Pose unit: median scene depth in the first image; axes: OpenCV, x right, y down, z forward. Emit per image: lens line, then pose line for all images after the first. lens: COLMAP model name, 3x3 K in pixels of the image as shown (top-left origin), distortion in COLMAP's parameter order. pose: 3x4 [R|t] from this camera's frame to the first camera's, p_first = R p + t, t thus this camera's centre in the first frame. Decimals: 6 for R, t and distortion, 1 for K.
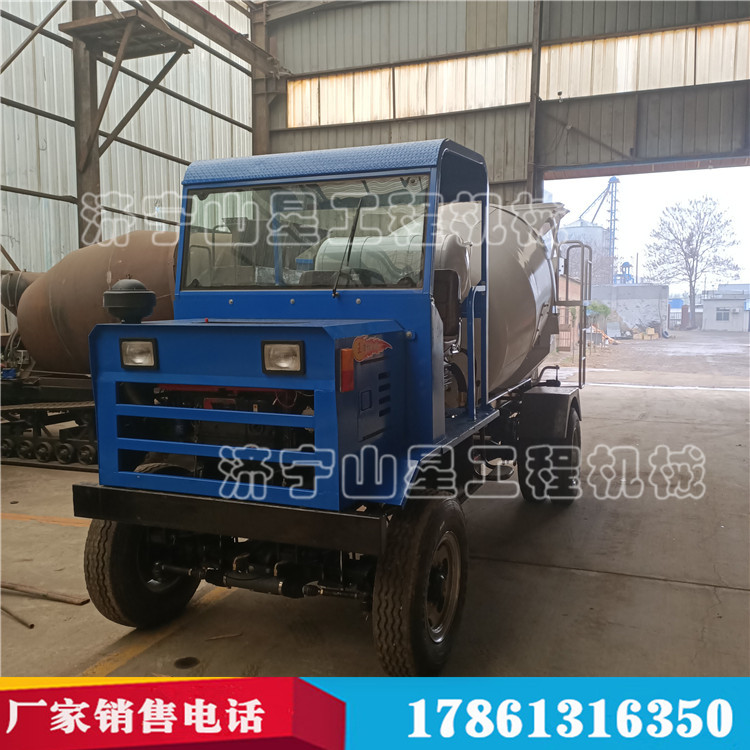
lens RADIAL K [[735.7, 0, 375.0], [0, 735.7, 375.0], [0, 0, 1]] dist [0.106879, -0.144701]
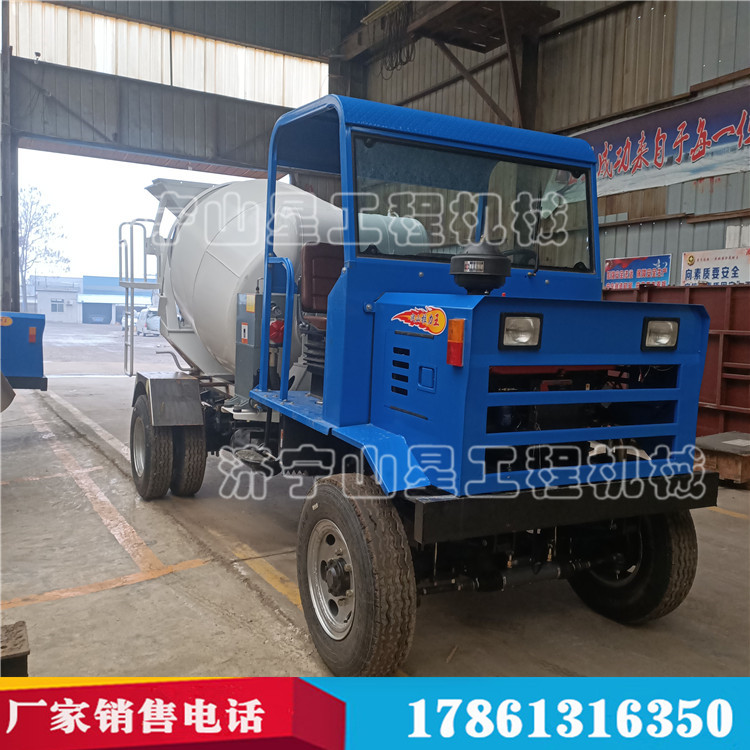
lens RADIAL K [[735.7, 0, 375.0], [0, 735.7, 375.0], [0, 0, 1]] dist [0.106879, -0.144701]
pose [[0.633010, -0.043827, 0.772902, -0.210750], [0.035112, 0.998994, 0.027890, -0.001619], [-0.773347, 0.009483, 0.633912, 0.115921]]
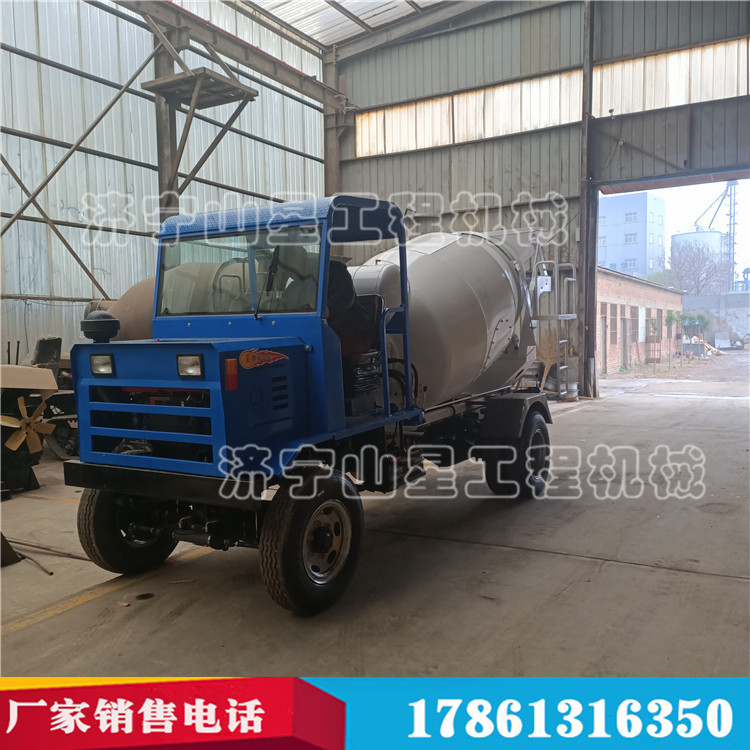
lens RADIAL K [[735.7, 0, 375.0], [0, 735.7, 375.0], [0, 0, 1]] dist [0.106879, -0.144701]
pose [[0.988910, -0.010662, -0.148131, 0.074775], [0.007623, 0.999749, -0.021070, 0.004472], [0.148318, 0.019707, 0.988743, -0.055323]]
